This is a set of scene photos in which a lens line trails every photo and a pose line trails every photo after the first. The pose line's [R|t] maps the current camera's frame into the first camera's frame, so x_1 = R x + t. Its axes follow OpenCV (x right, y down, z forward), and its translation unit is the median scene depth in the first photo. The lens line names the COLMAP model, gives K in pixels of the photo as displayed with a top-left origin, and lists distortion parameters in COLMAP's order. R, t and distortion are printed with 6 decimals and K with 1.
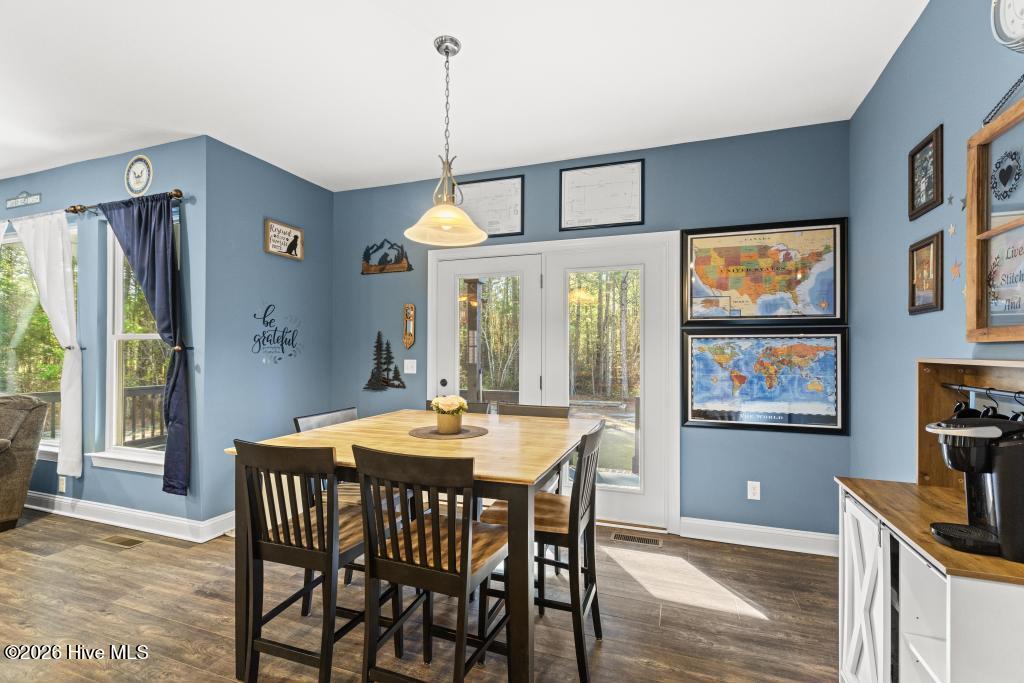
lens RADIAL K [[462.3, 0, 514.1], [0, 462.3, 346.4], [0, 0, 1]] dist [0.002265, -0.000256]
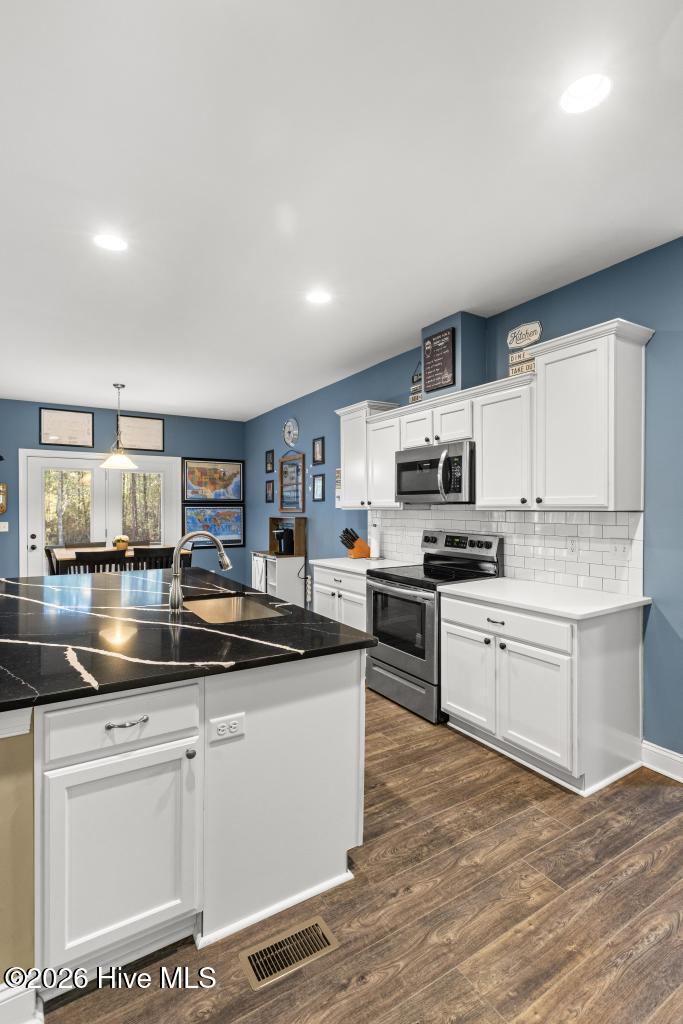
lens RADIAL K [[491.8, 0, 337.8], [0, 491.8, 516.2], [0, 0, 1]] dist [-0.002858, -0.000501]
pose [[0.625542, -0.014535, 0.780055, -0.963051], [-0.001991, 0.999793, 0.020226, -0.028451], [-0.780188, -0.014206, 0.625384, -0.980626]]
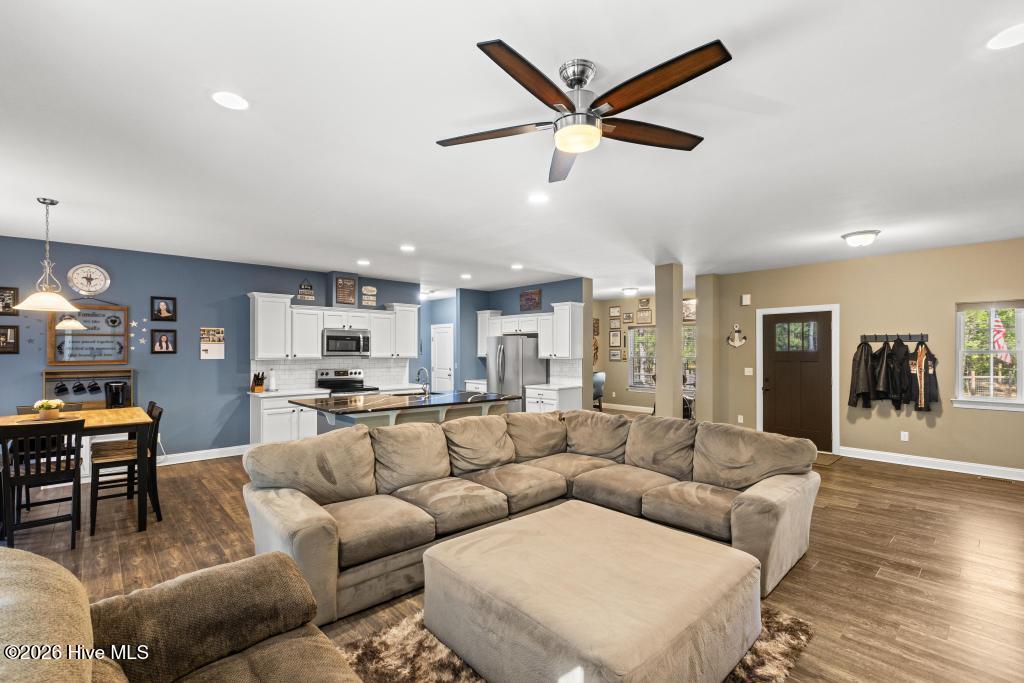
lens RADIAL K [[462.3, 0, 514.1], [0, 462.3, 346.4], [0, 0, 1]] dist [0.002265, -0.000256]
pose [[-0.888809, 0.002162, 0.458274, -1.750118], [-0.003778, 0.999920, -0.012045, -0.058092], [-0.458263, -0.012437, -0.888730, 1.229354]]
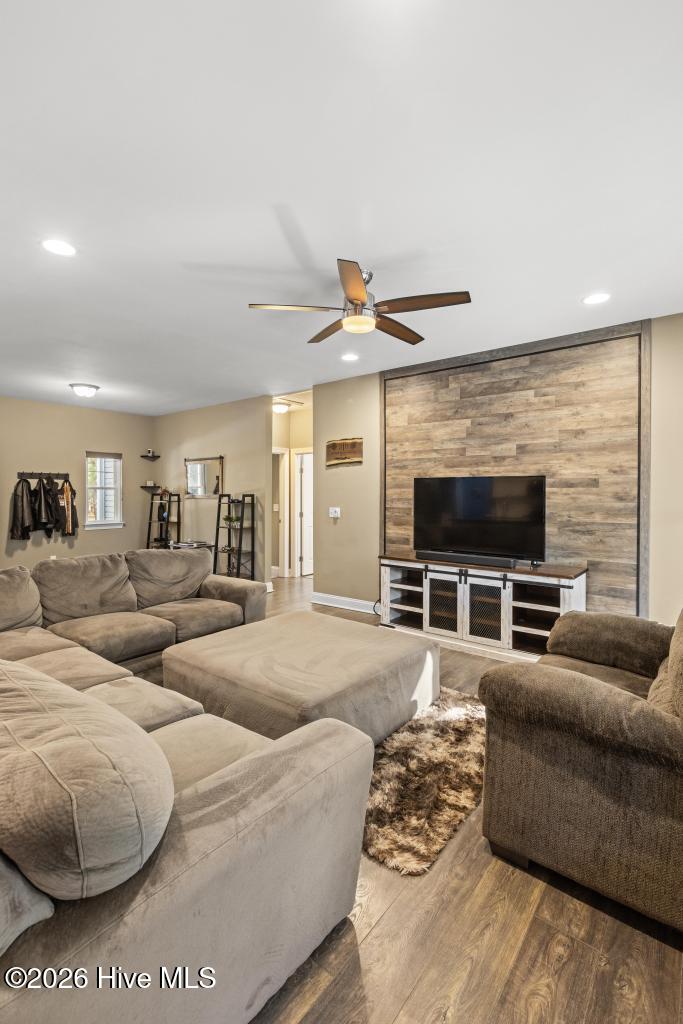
lens RADIAL K [[462.3, 0, 339.5], [0, 462.3, 495.6], [0, 0, 1]] dist [0.002265, -0.000256]
pose [[-0.323617, 0.002702, -0.946184, -0.637867], [0.006010, 0.999982, 0.000800, -0.020645], [0.946169, -0.005428, -0.323627, 0.833963]]
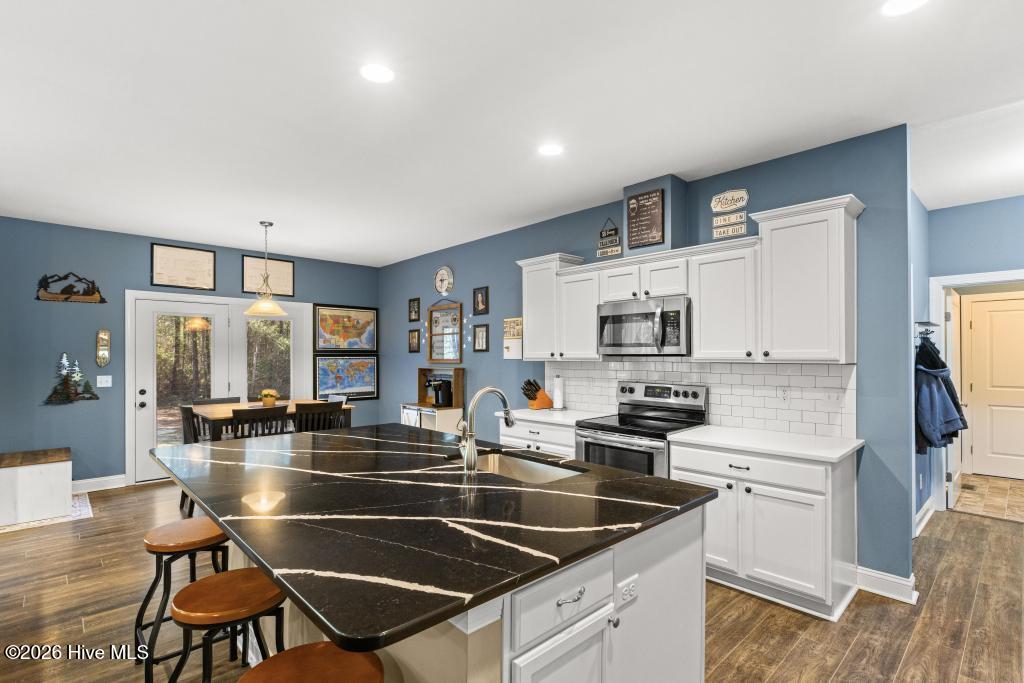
lens RADIAL K [[491.8, 0, 513.2], [0, 491.8, 357.8], [0, 0, 1]] dist [-0.002858, -0.000501]
pose [[0.448825, -0.005040, 0.893605, -1.131796], [-0.002129, 0.999975, 0.006710, -0.037341], [-0.893617, -0.004914, 0.448803, -0.697844]]
